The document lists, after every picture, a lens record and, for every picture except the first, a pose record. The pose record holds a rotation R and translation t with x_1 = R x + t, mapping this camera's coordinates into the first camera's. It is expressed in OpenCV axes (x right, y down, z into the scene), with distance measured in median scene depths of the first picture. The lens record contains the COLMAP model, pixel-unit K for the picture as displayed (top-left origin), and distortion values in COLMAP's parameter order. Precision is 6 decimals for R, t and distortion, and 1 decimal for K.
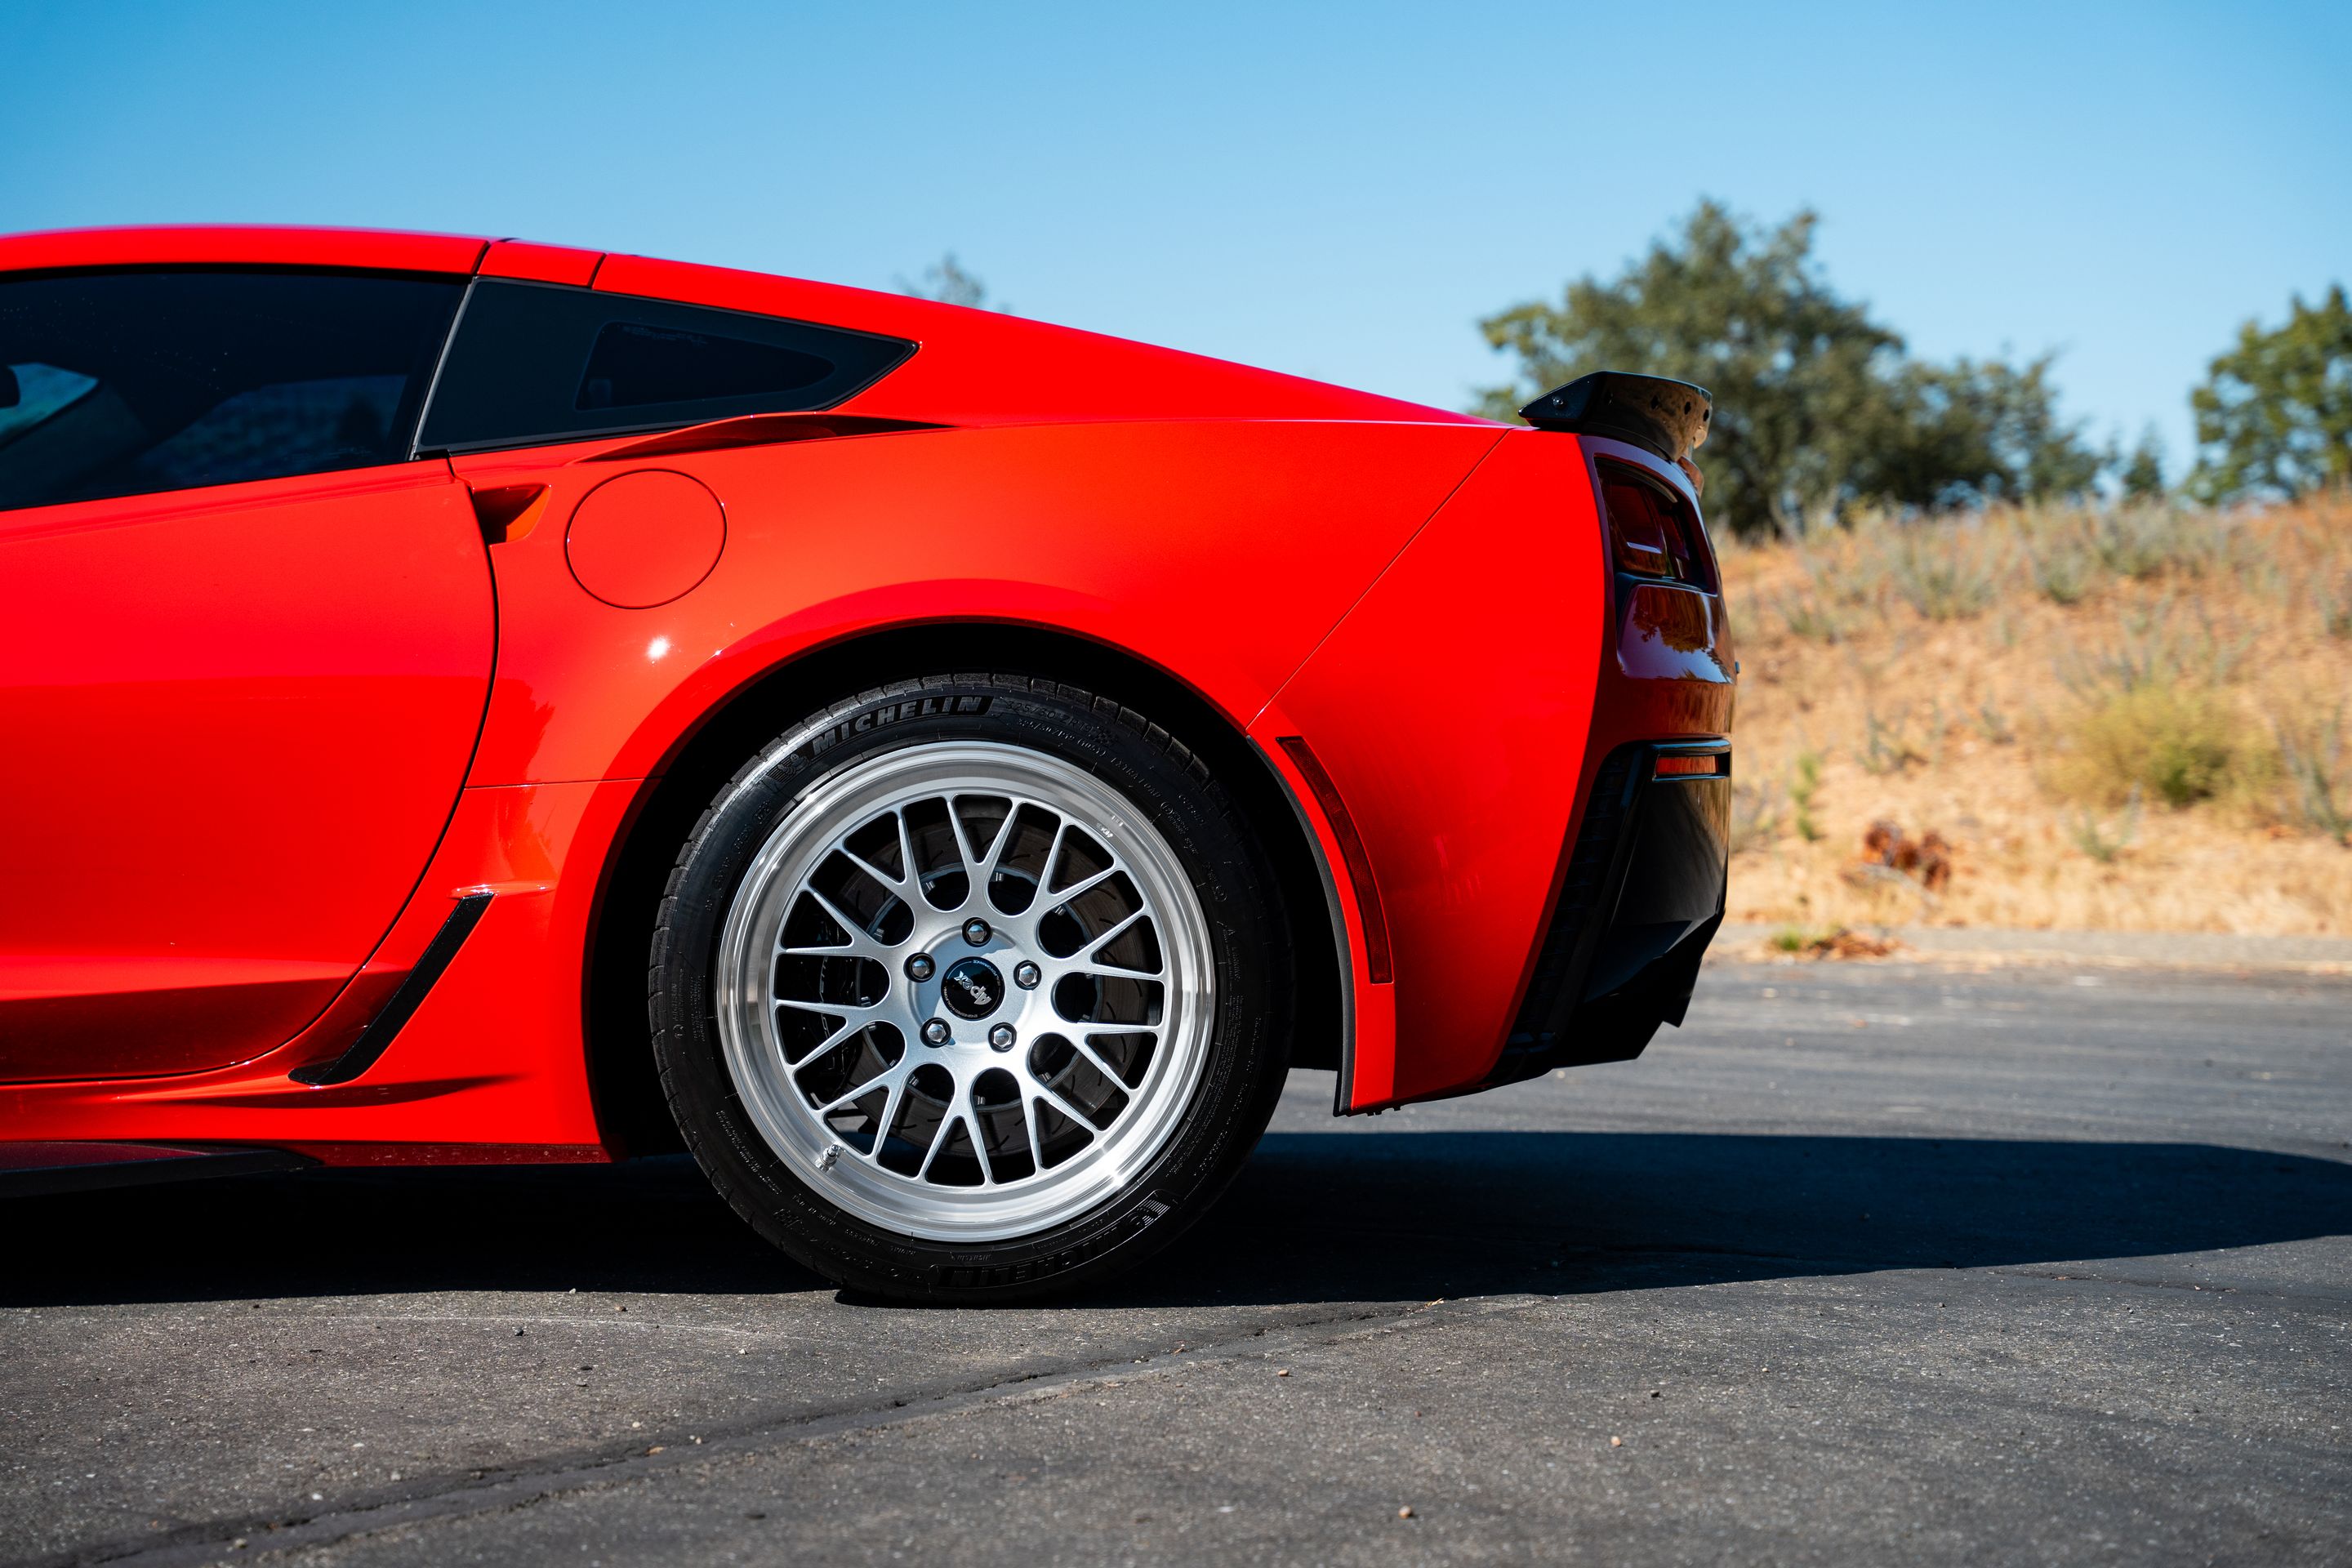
lens RADIAL K [[4223.1, 0, 1176.0], [0, 4223.1, 784.0], [0, 0, 1]] dist [0.227300, 0.219863]
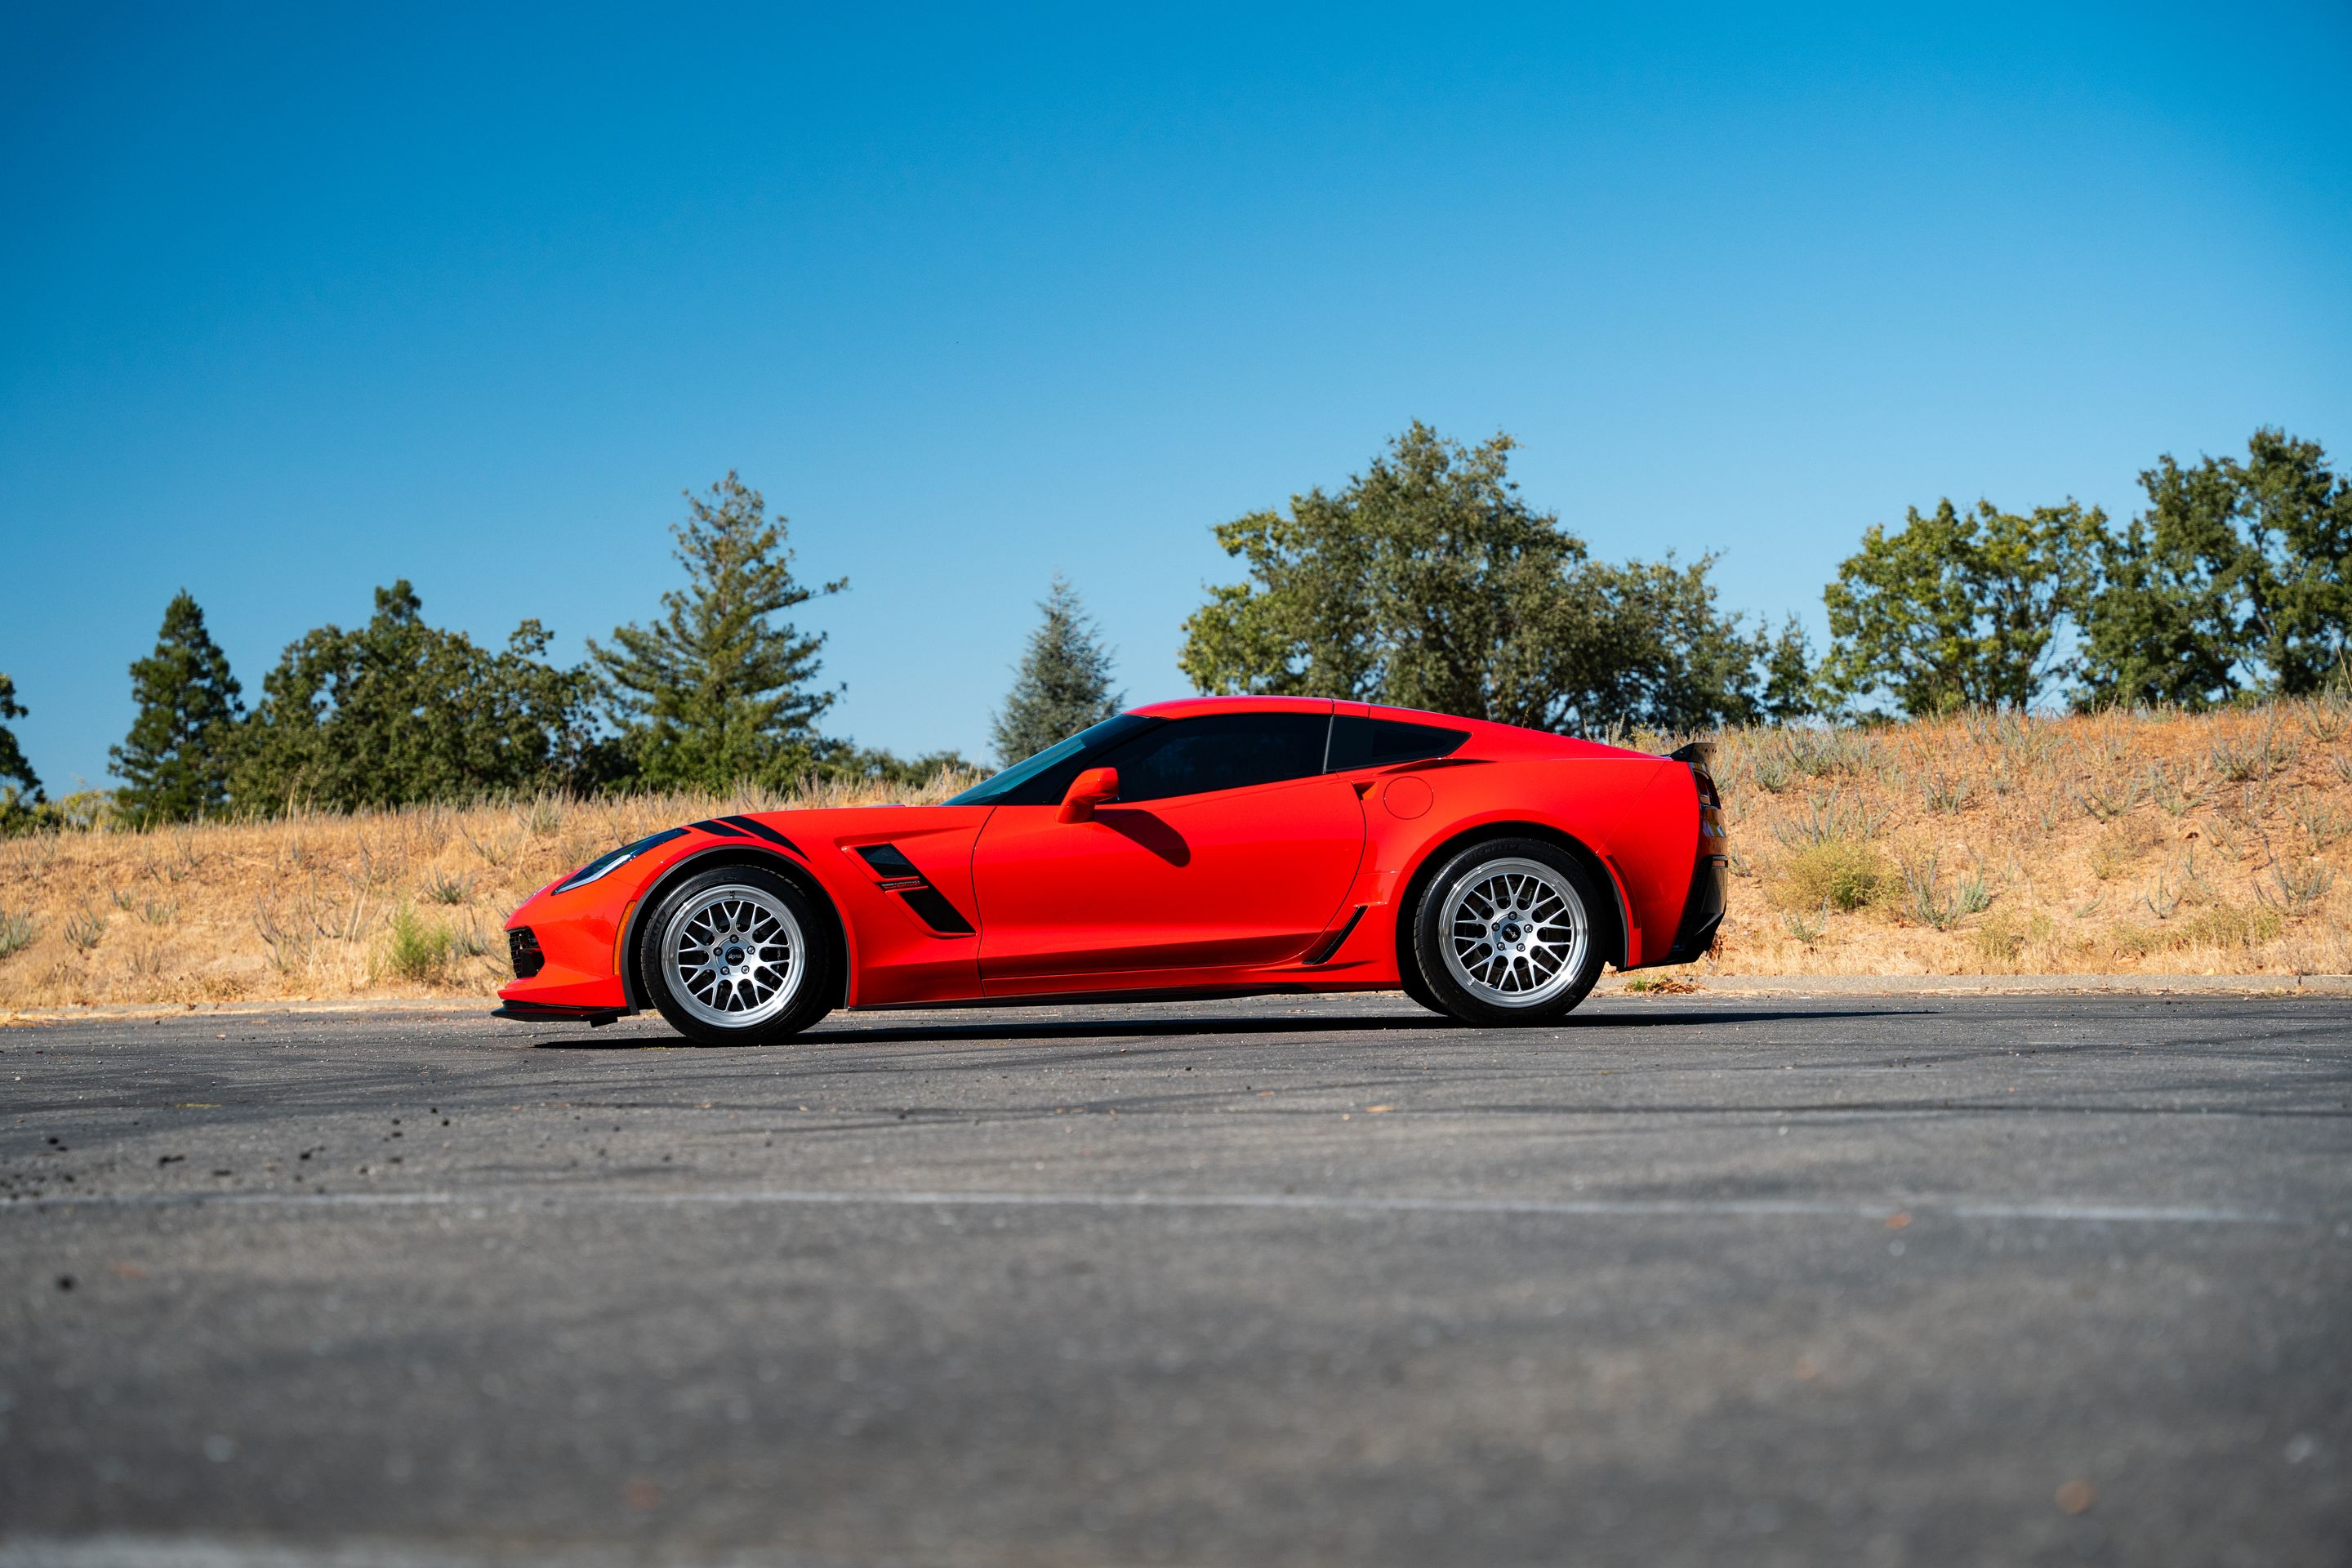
lens RADIAL K [[4223.1, 0, 1176.0], [0, 4223.1, 784.0], [0, 0, 1]] dist [0.227300, 0.219863]
pose [[0.996640, -0.009889, 0.081303, -0.178036], [0.013083, 0.999160, -0.038839, 0.017664], [-0.080850, 0.039772, 0.995932, -0.700922]]
